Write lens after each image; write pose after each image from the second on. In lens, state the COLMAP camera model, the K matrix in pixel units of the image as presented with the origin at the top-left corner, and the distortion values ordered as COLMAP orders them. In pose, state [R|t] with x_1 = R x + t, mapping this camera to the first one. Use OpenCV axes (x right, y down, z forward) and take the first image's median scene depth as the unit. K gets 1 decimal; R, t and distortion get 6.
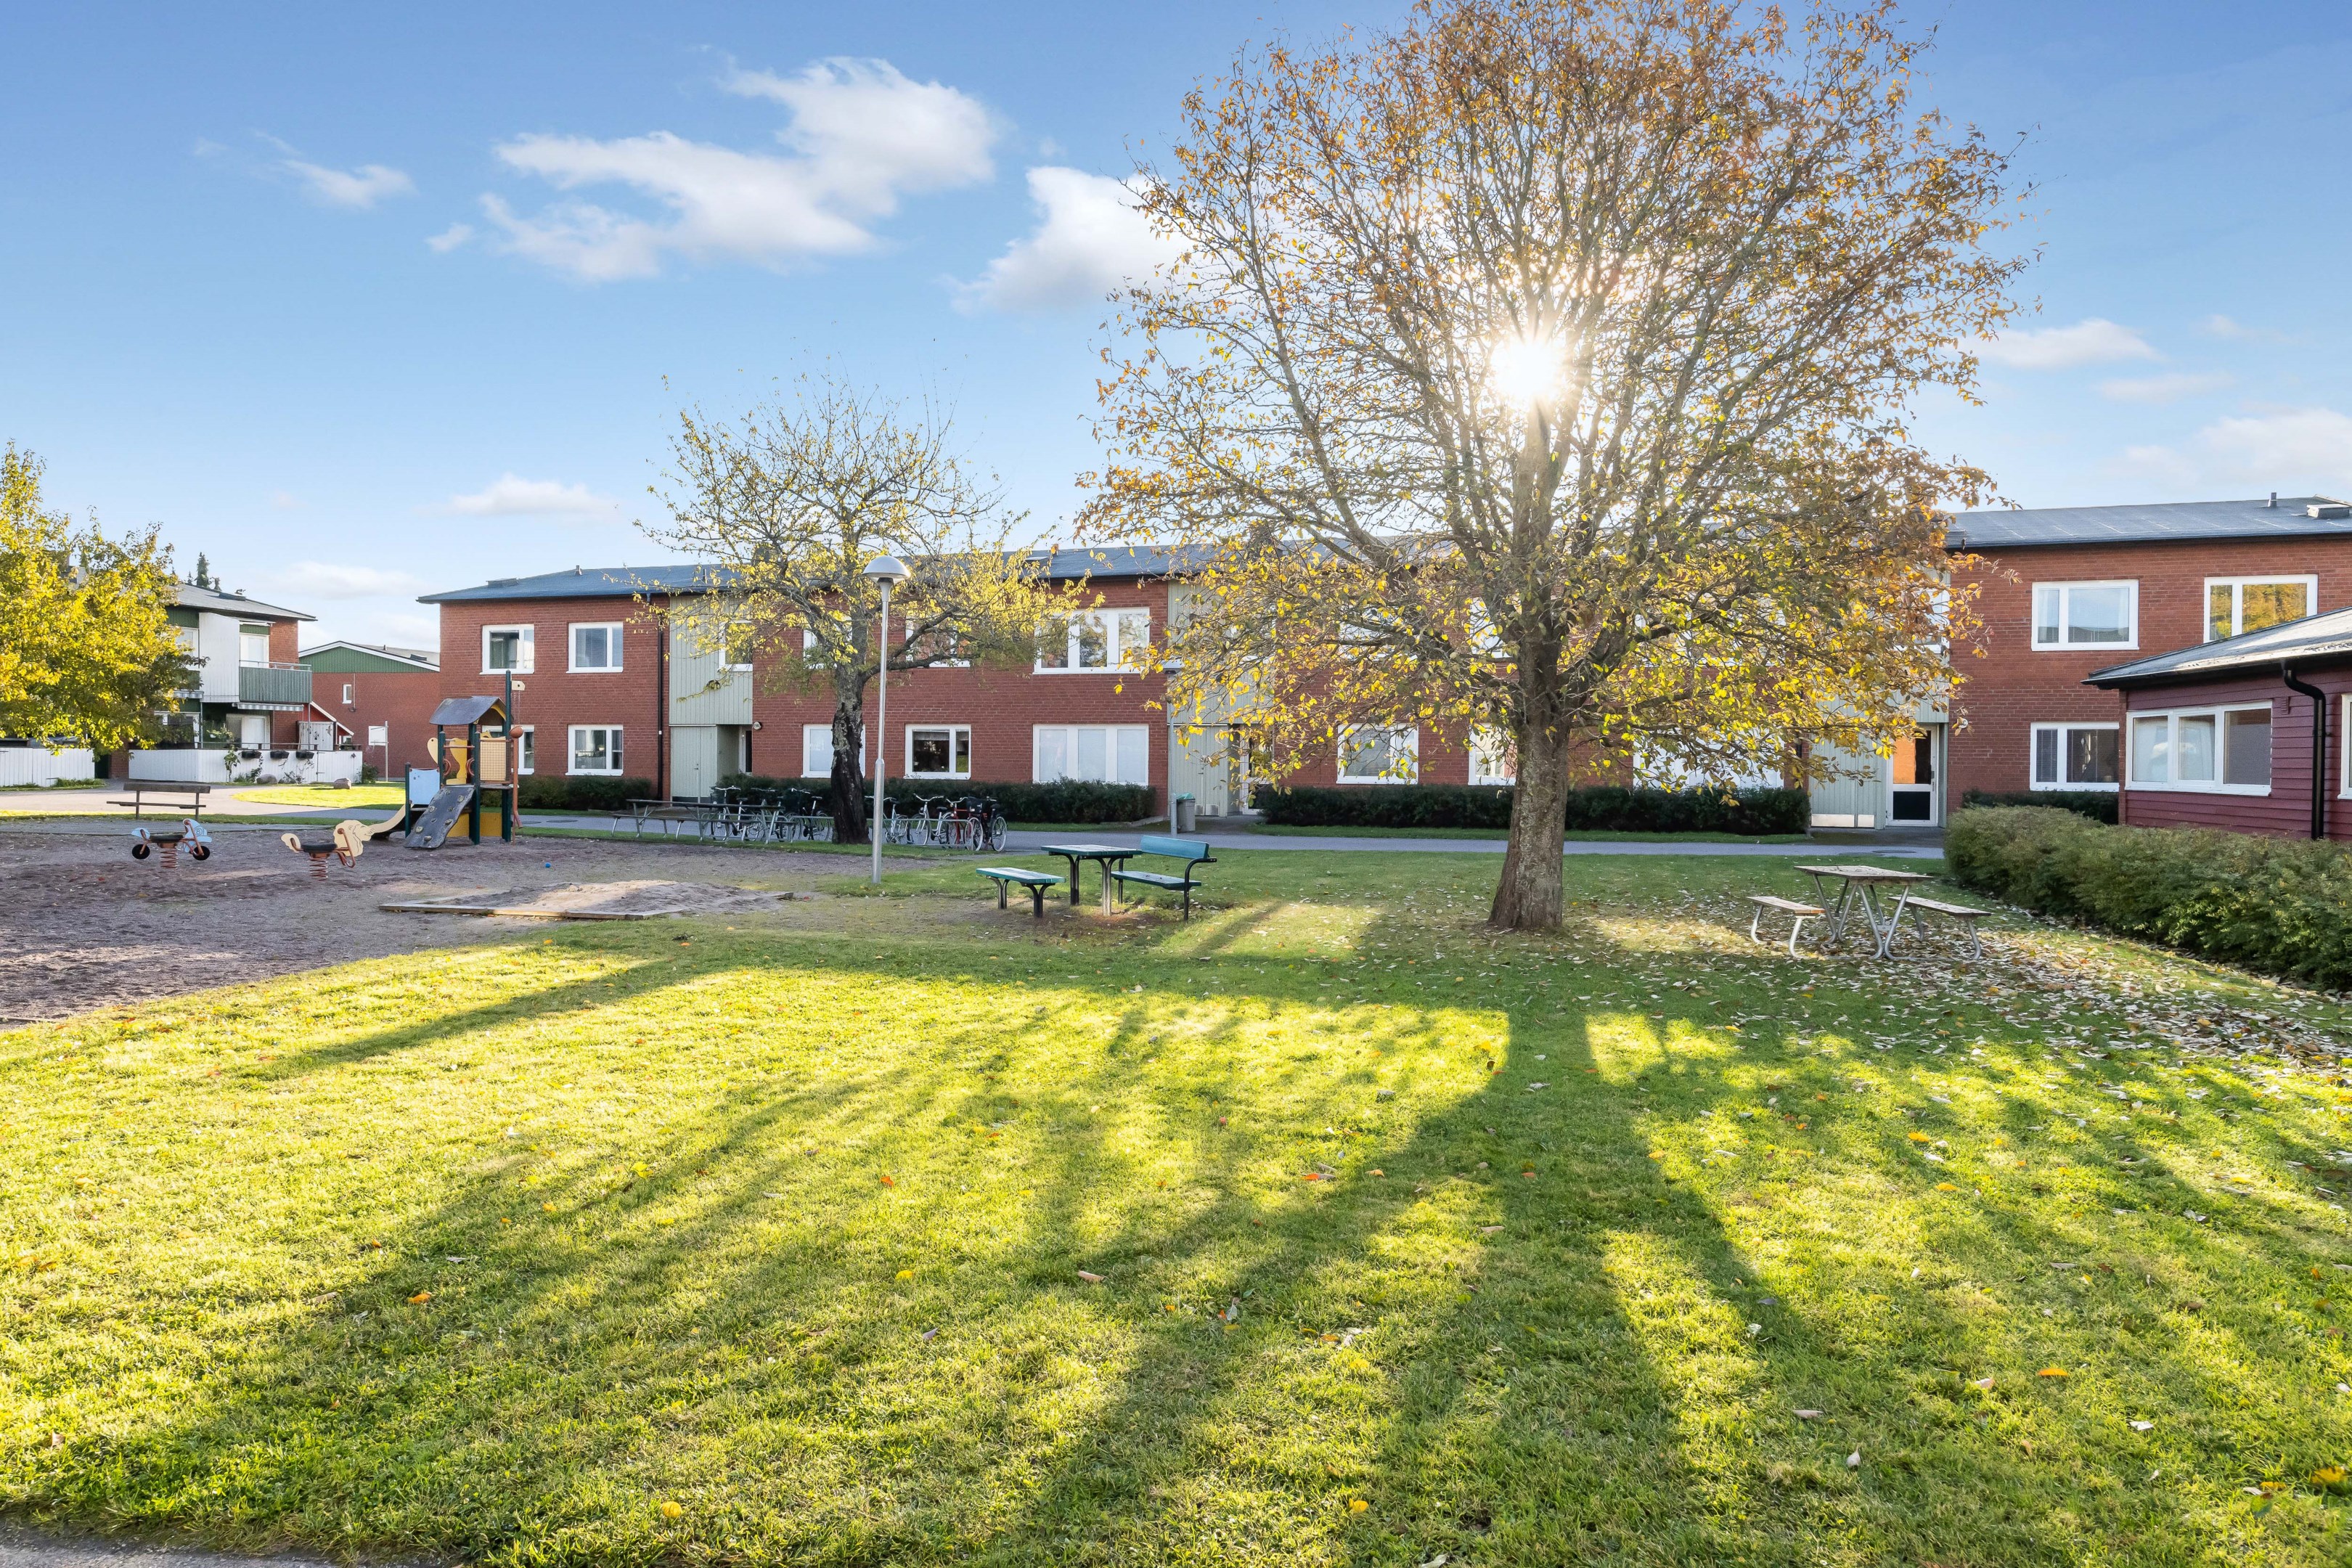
lens RADIAL K [[1606.5, 0, 1176.0], [0, 1606.5, 784.0], [0, 0, 1]] dist [-0.009928, 0.001368]
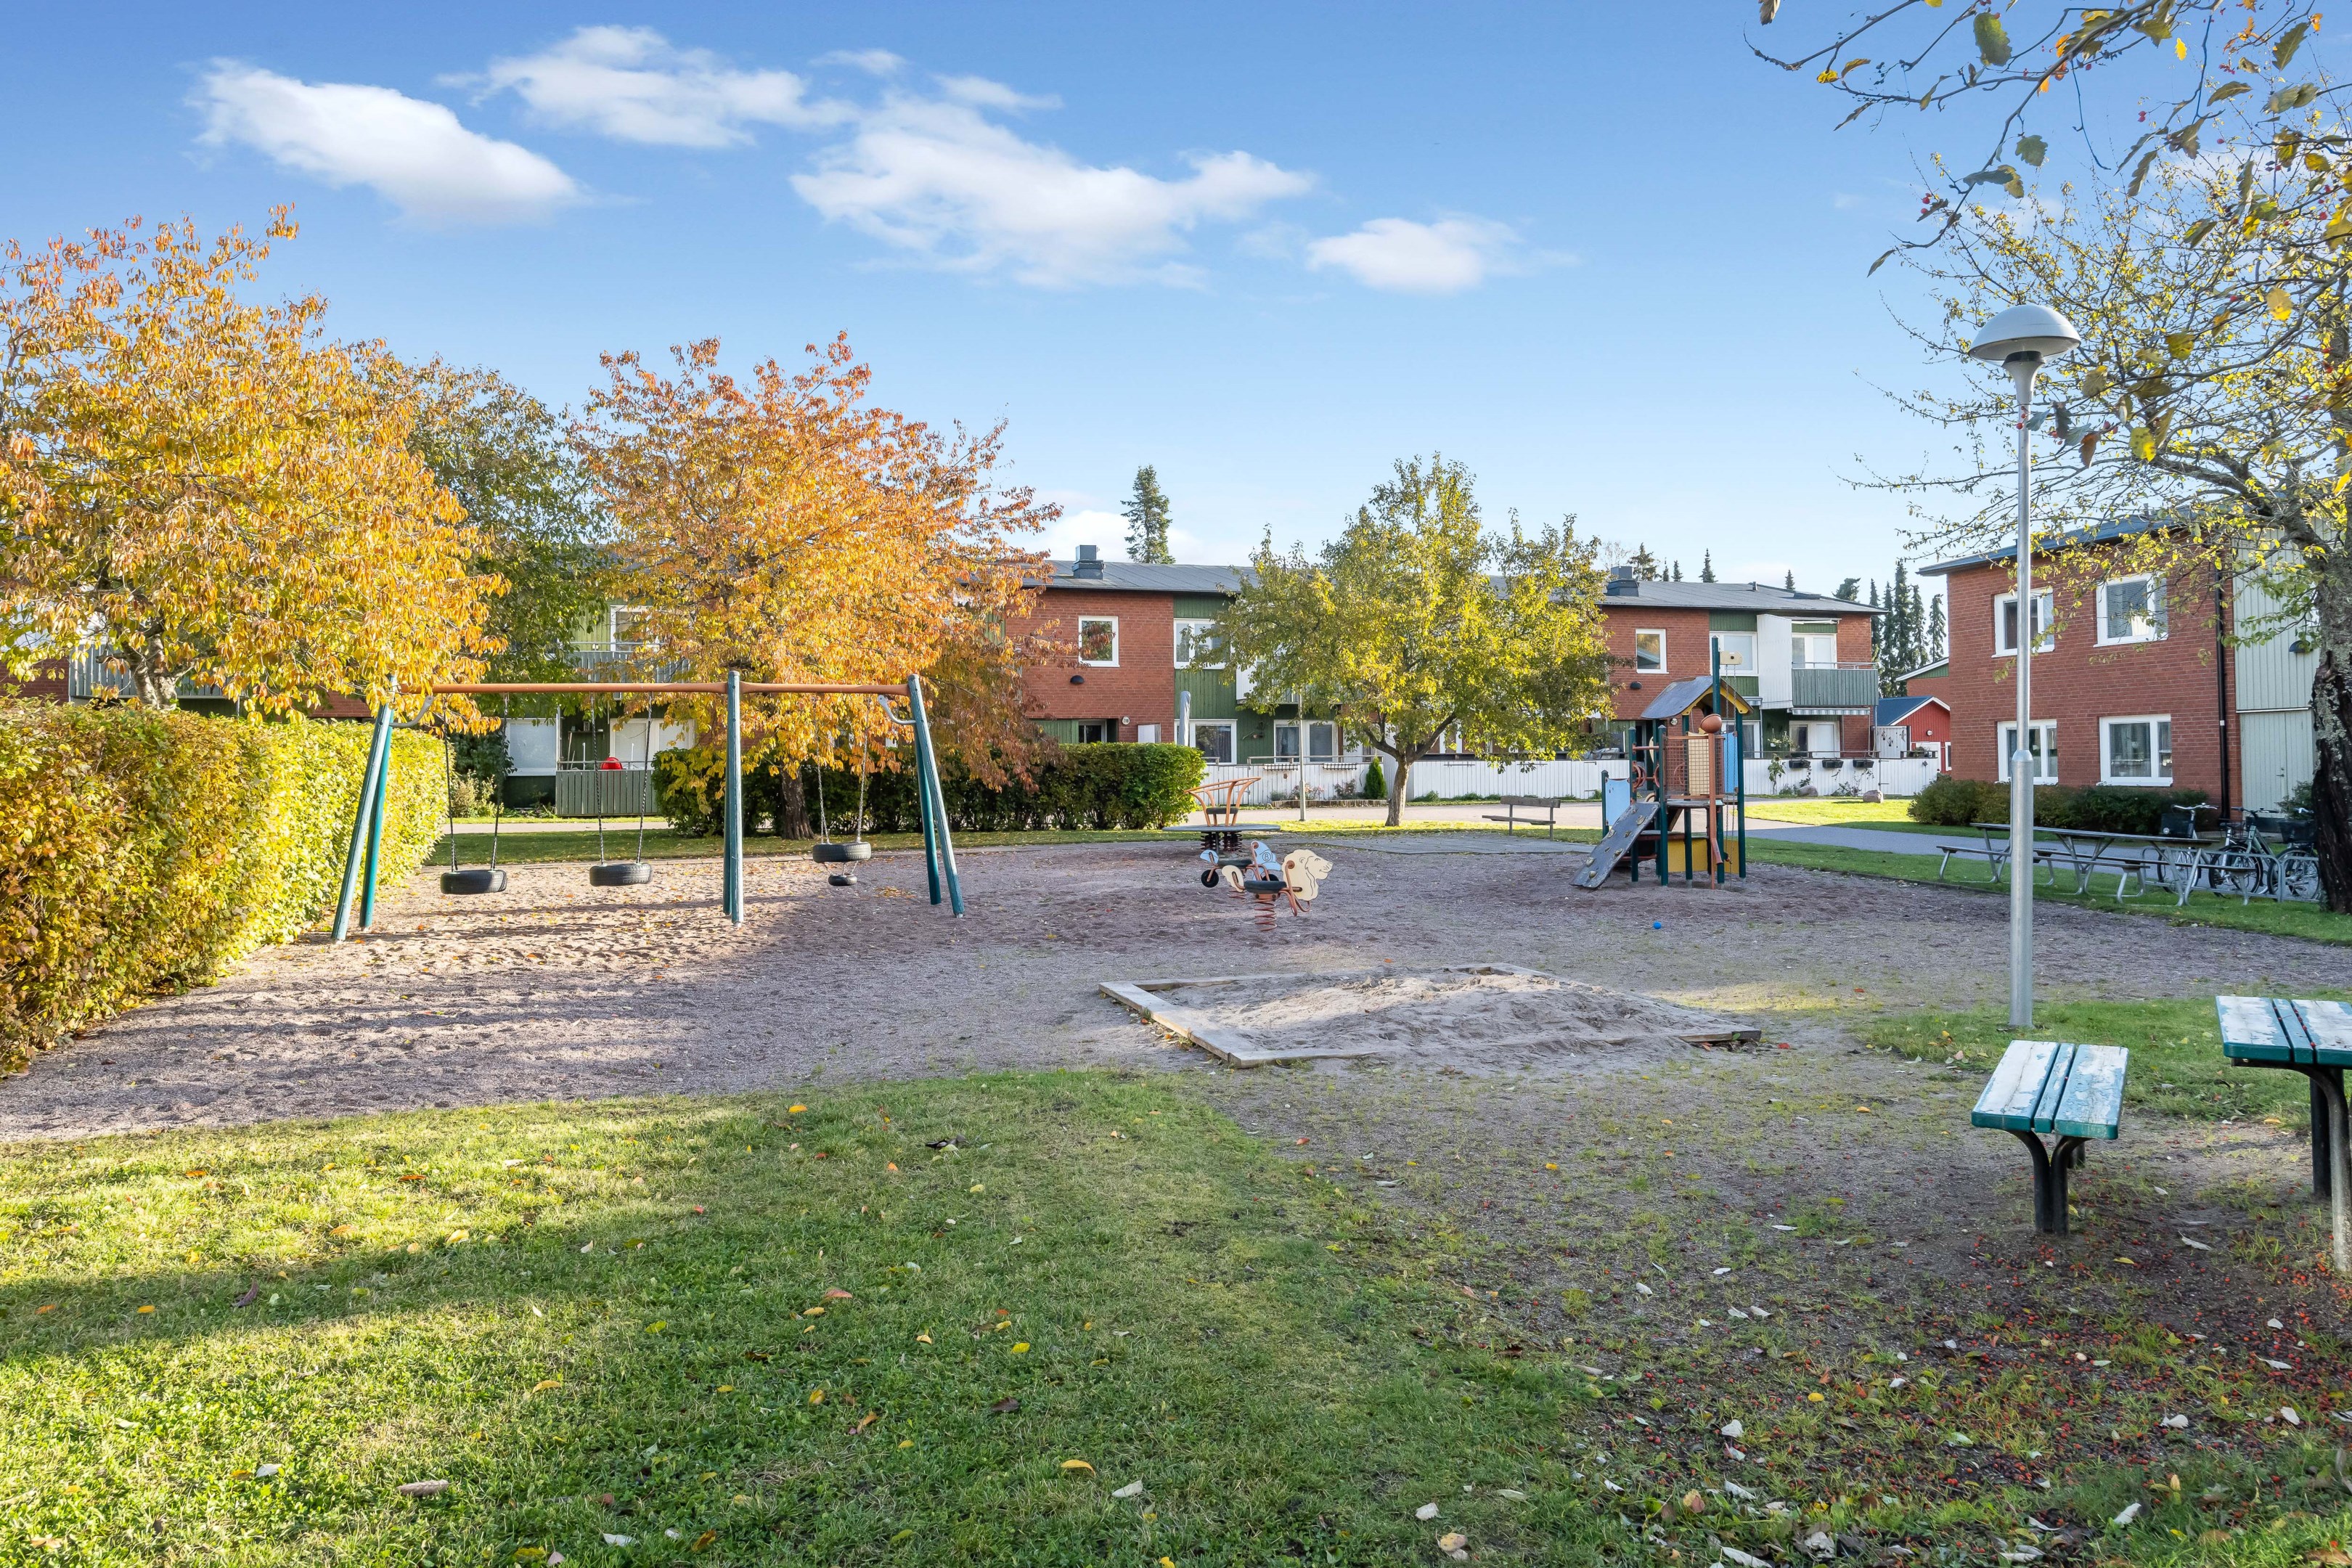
lens RADIAL K [[1606.5, 0, 1176.0], [0, 1606.5, 784.0], [0, 0, 1]] dist [-0.009928, 0.001368]
pose [[0.507502, -0.003743, -0.861643, 0.039130], [-0.001661, 0.999984, -0.005322, -0.001678], [0.861649, 0.004132, 0.507488, 0.259958]]
